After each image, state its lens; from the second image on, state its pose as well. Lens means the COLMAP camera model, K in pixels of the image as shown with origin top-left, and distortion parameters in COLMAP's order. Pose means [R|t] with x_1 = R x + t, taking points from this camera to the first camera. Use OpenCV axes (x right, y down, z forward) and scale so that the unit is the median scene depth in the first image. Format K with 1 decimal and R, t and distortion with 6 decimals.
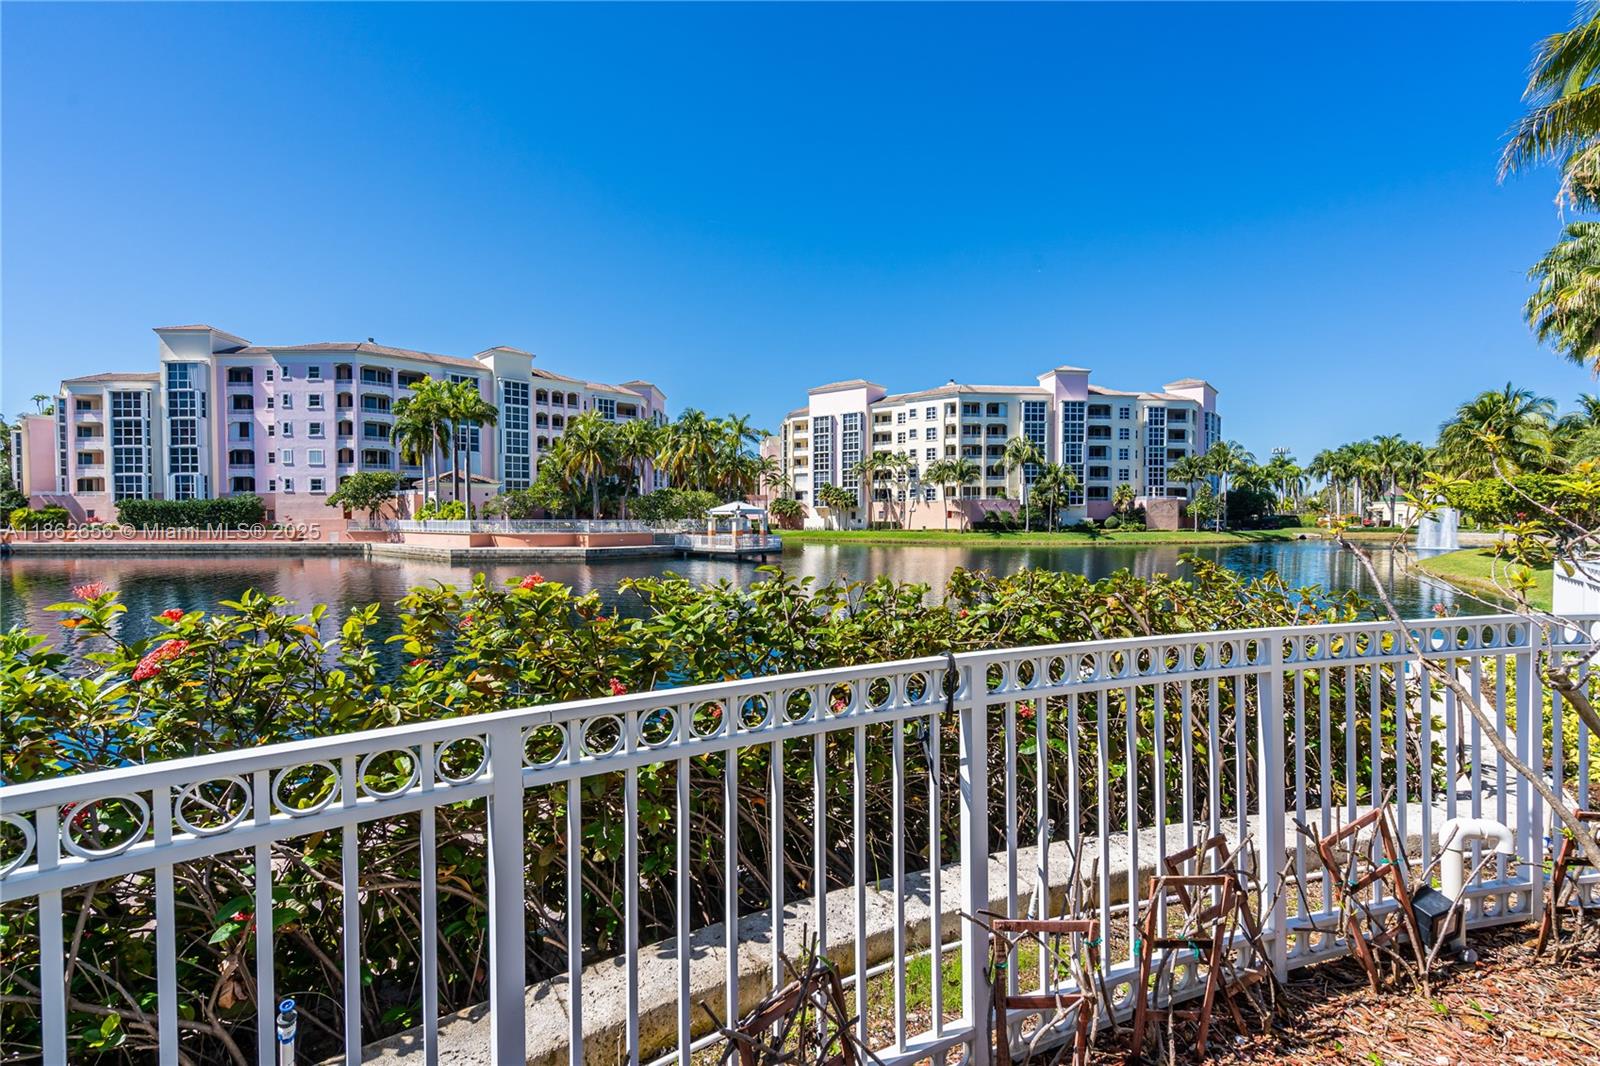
lens RADIAL K [[731.3, 0, 800.0], [0, 731.3, 533.0], [0, 0, 1]] dist [0.001892, -0.000081]
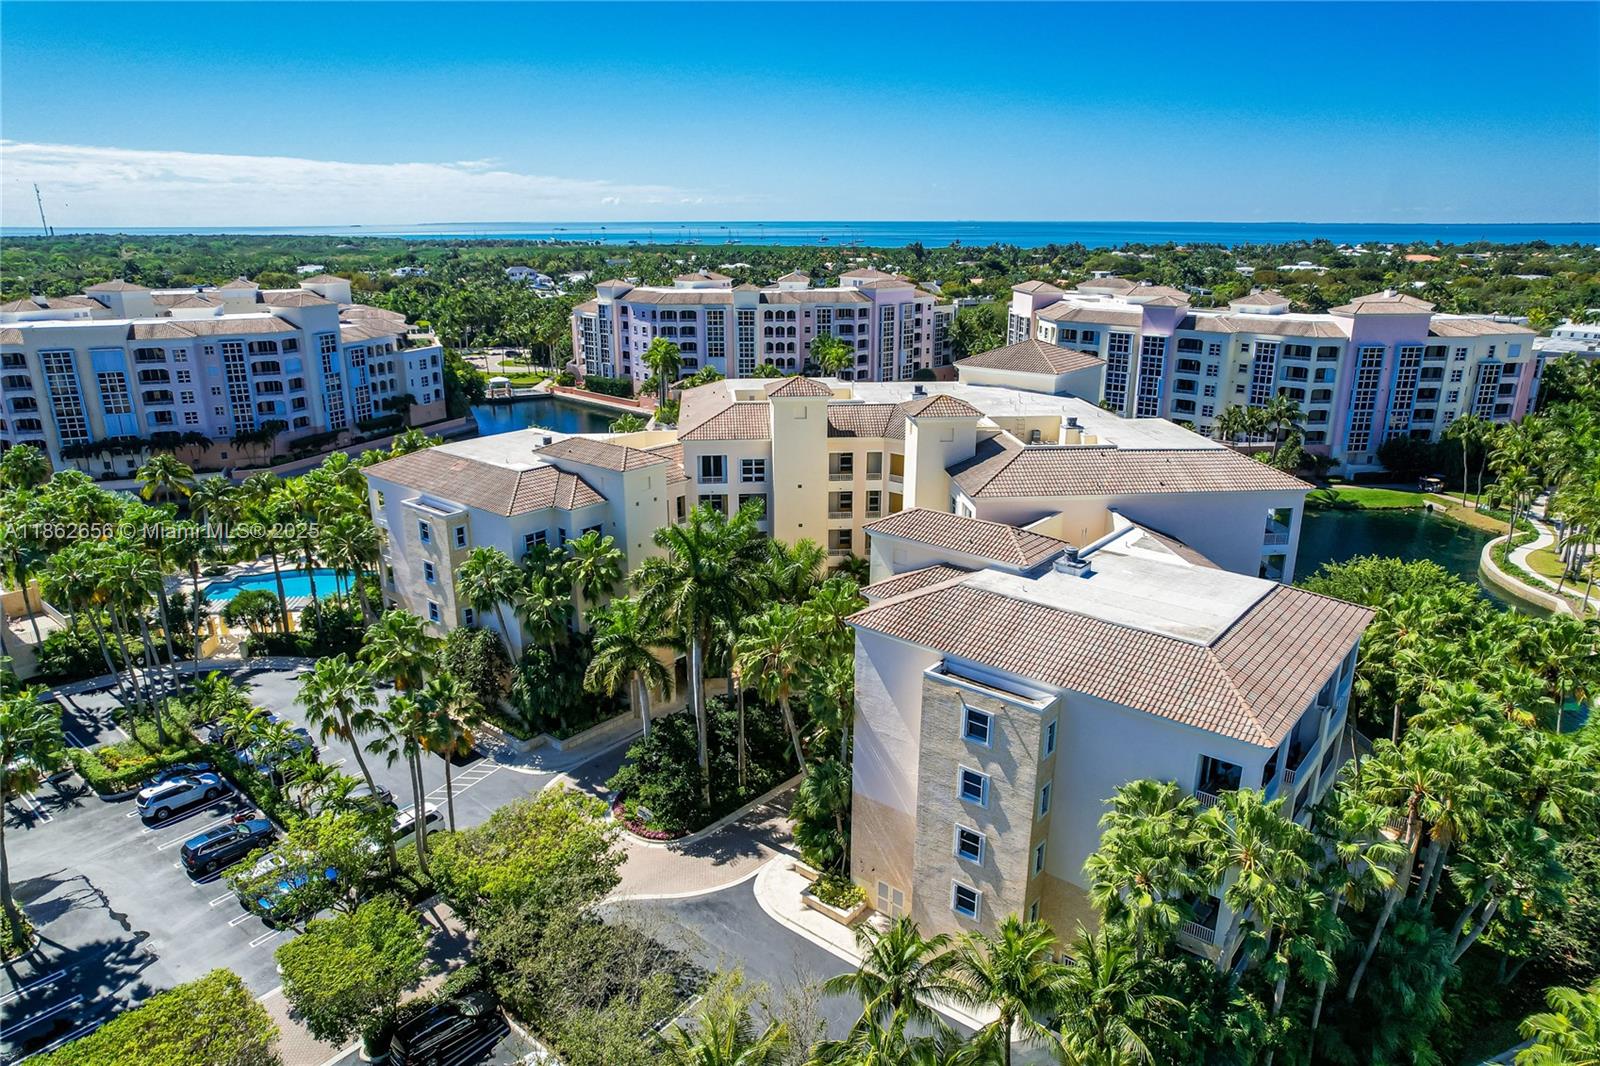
lens RADIAL K [[1018.5, 0, 794.4], [0, 1018.5, 538.1], [0, 0, 1]] dist [-0.079574, 0.069965]
pose [[0.693515, 0.218072, -0.686645, 1.391109], [-0.012428, 0.956568, 0.291245, -0.413722], [0.720335, -0.193449, 0.666105, -0.488161]]
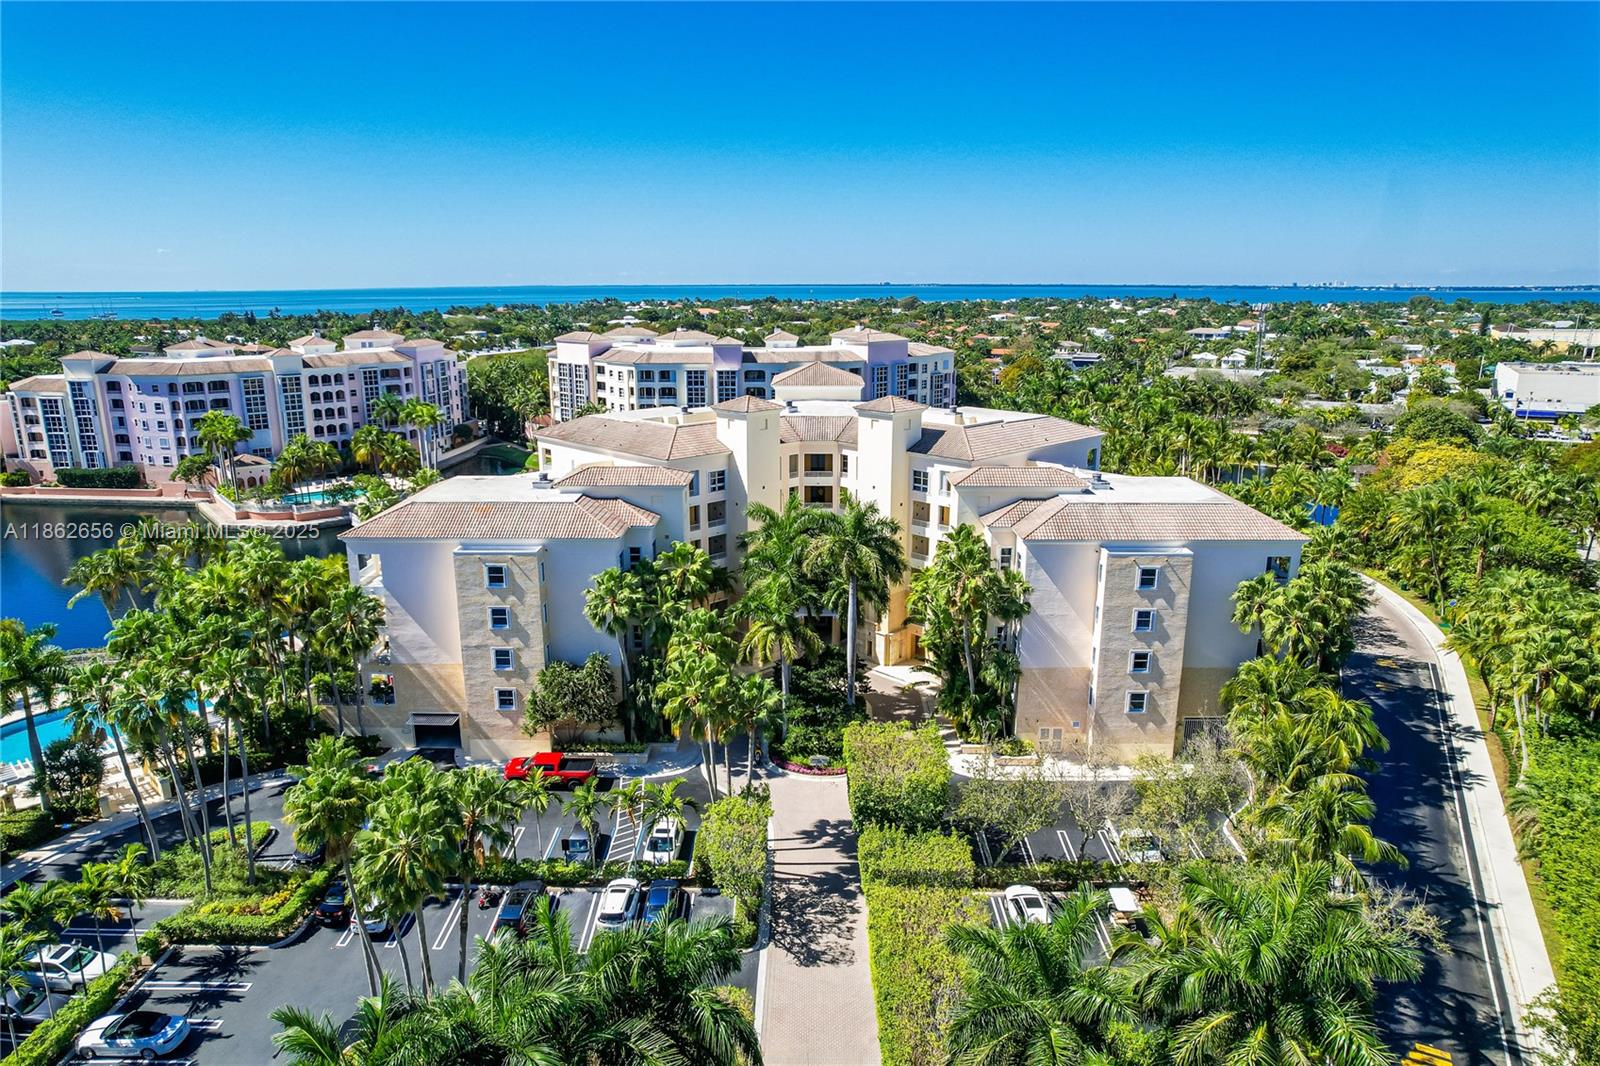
lens RADIAL K [[1018.5, 0, 794.4], [0, 1018.5, 538.1], [0, 0, 1]] dist [-0.079574, 0.069965]
pose [[0.992450, 0.030627, -0.118768, 0.915388], [-0.002860, 0.973838, 0.227226, -0.384918], [0.122620, -0.225171, 0.966573, -0.920723]]
